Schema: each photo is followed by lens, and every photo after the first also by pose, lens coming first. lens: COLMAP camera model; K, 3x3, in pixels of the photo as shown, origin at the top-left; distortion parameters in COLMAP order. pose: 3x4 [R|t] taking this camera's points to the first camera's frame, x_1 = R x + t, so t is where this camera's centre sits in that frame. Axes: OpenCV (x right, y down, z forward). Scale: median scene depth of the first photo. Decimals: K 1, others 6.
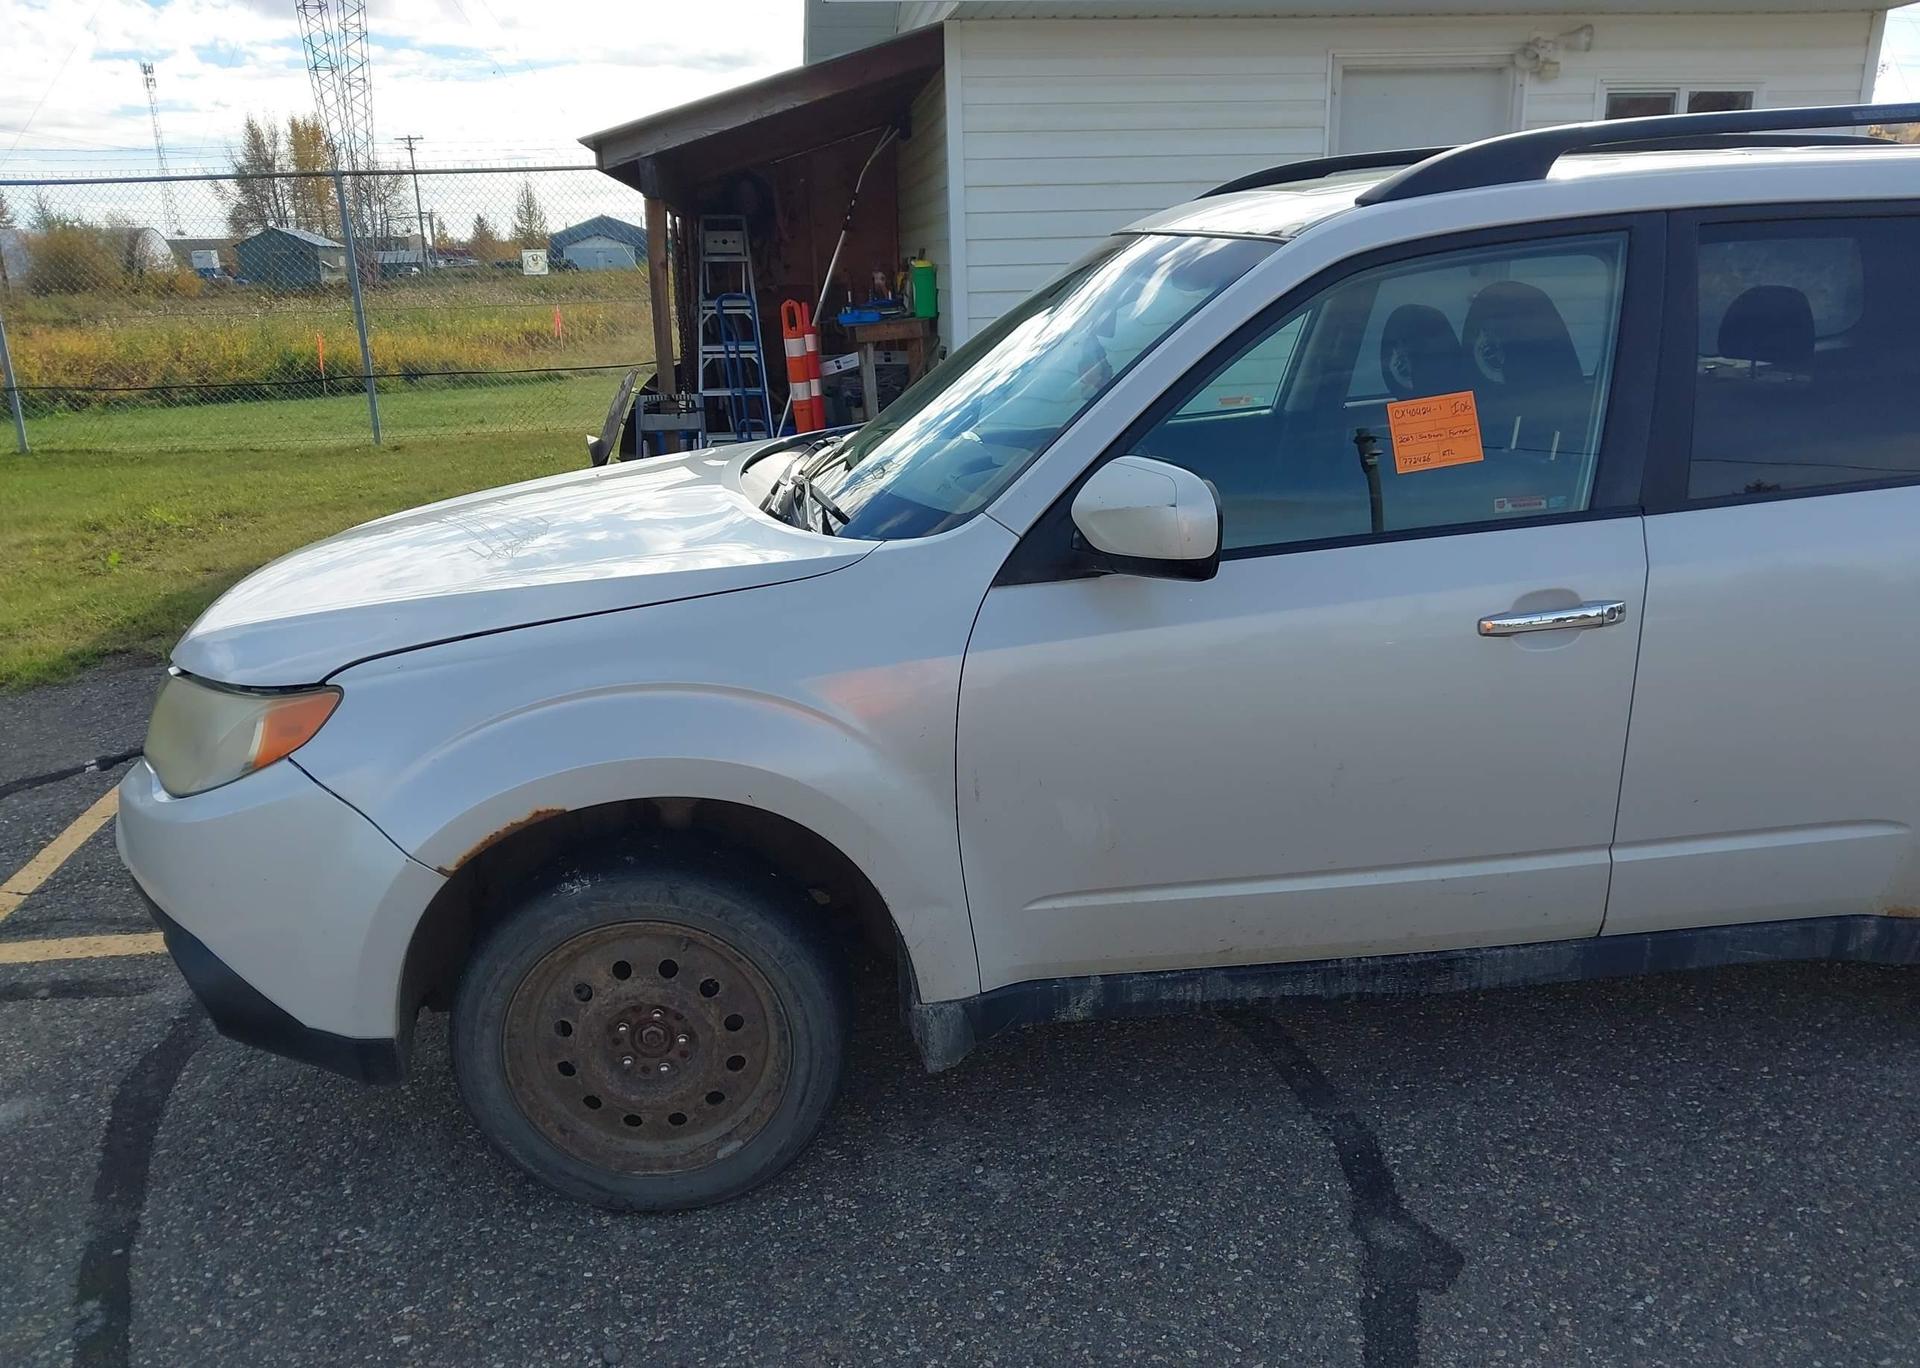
lens RADIAL K [[1519.2, 0, 956.9], [0, 1519.2, 684.2], [0, 0, 1]] dist [0.010661, -0.005668]
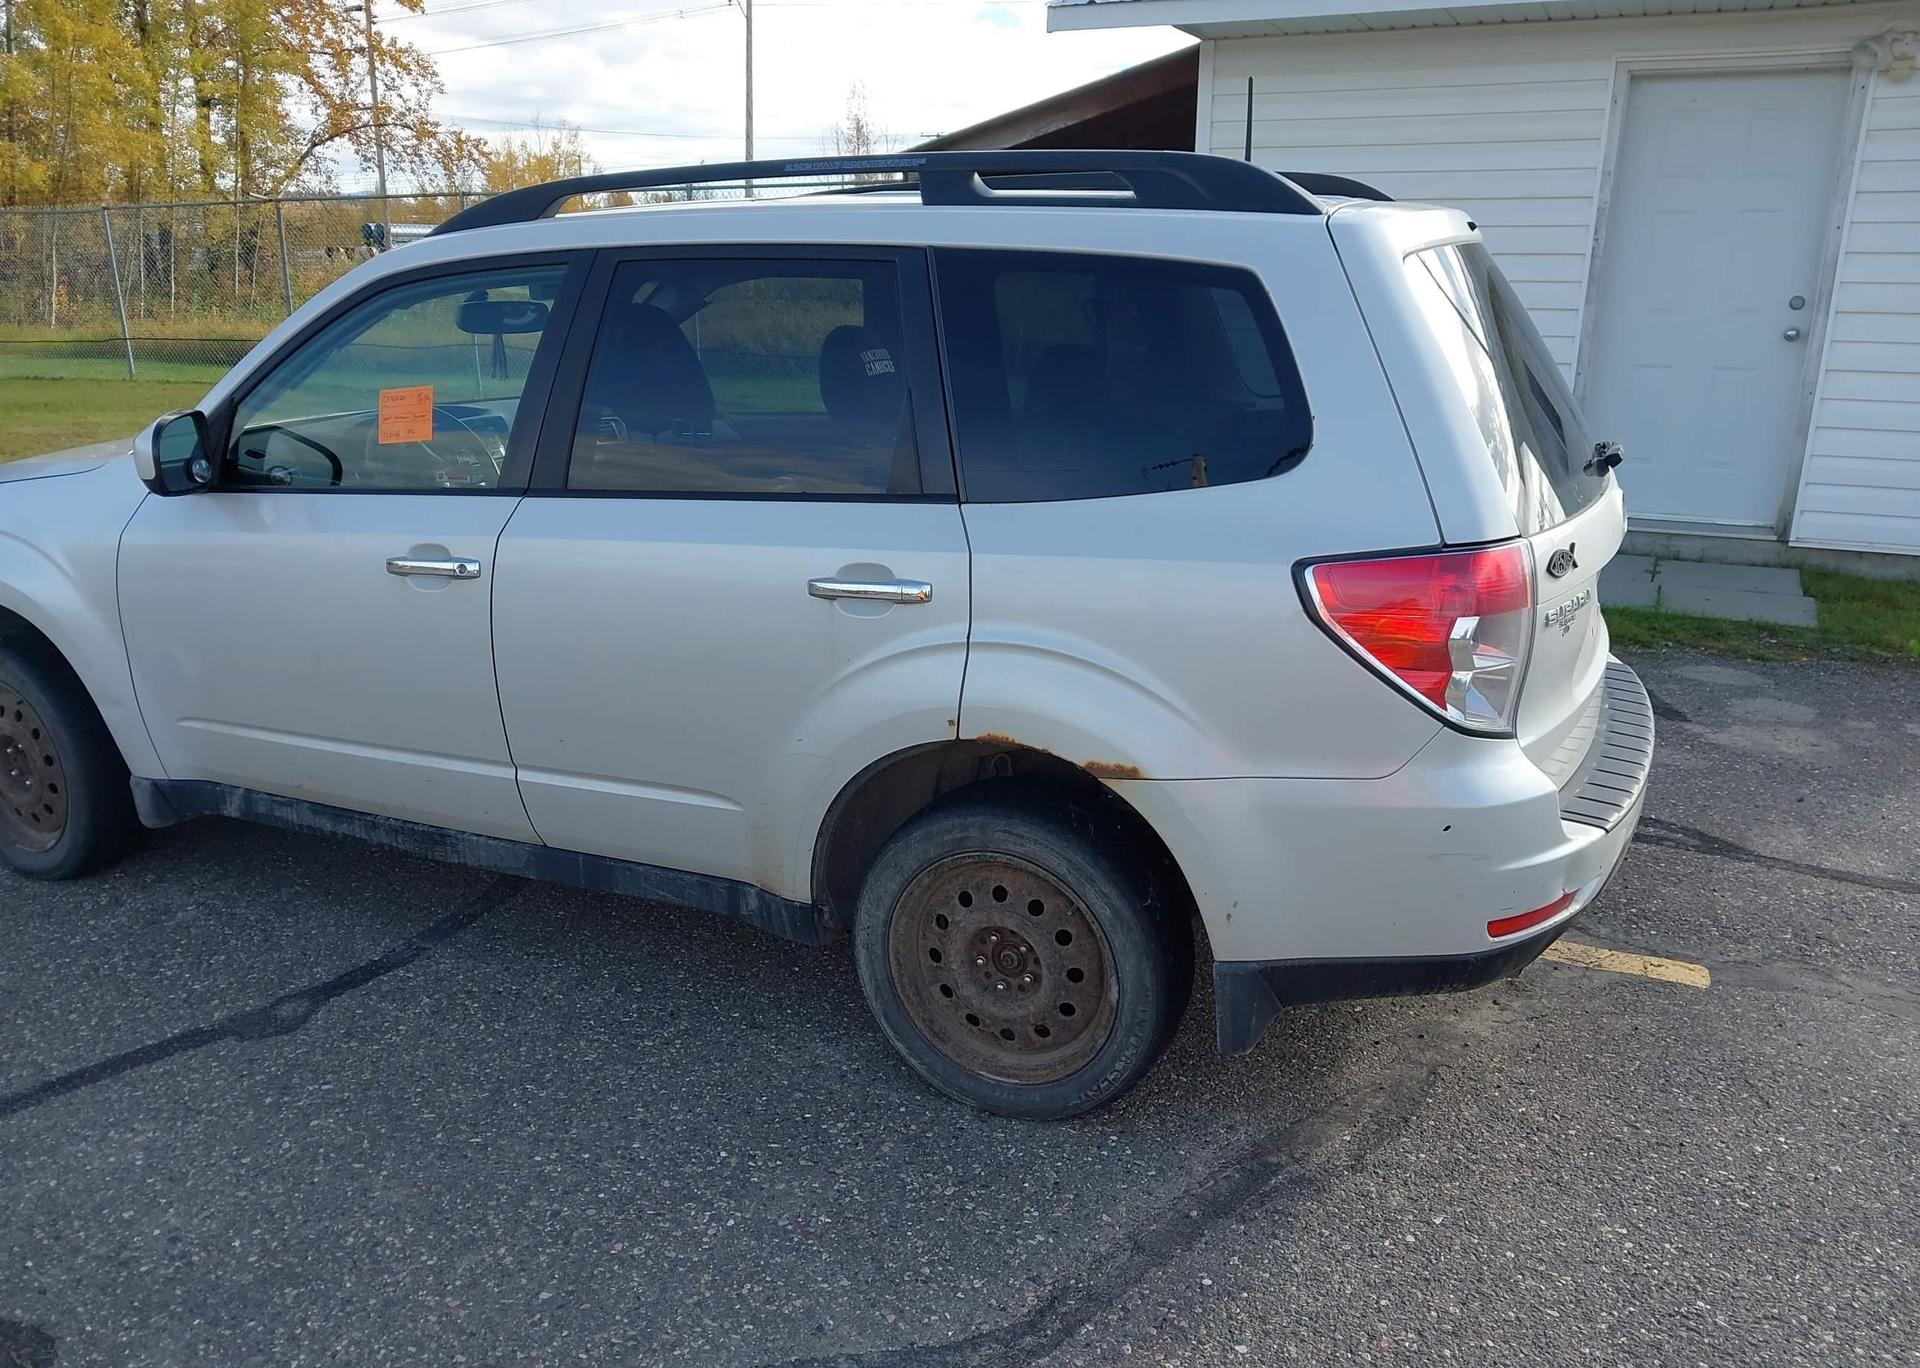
lens RADIAL K [[1519.2, 0, 978.2], [0, 1519.2, 692.9], [0, 0, 1]] dist [0.010661, -0.005668]
pose [[0.854160, 0.169016, -0.491777, 1.358075], [-0.165966, 0.984852, 0.050214, -0.075893], [0.492814, 0.038728, 0.869272, 0.118625]]
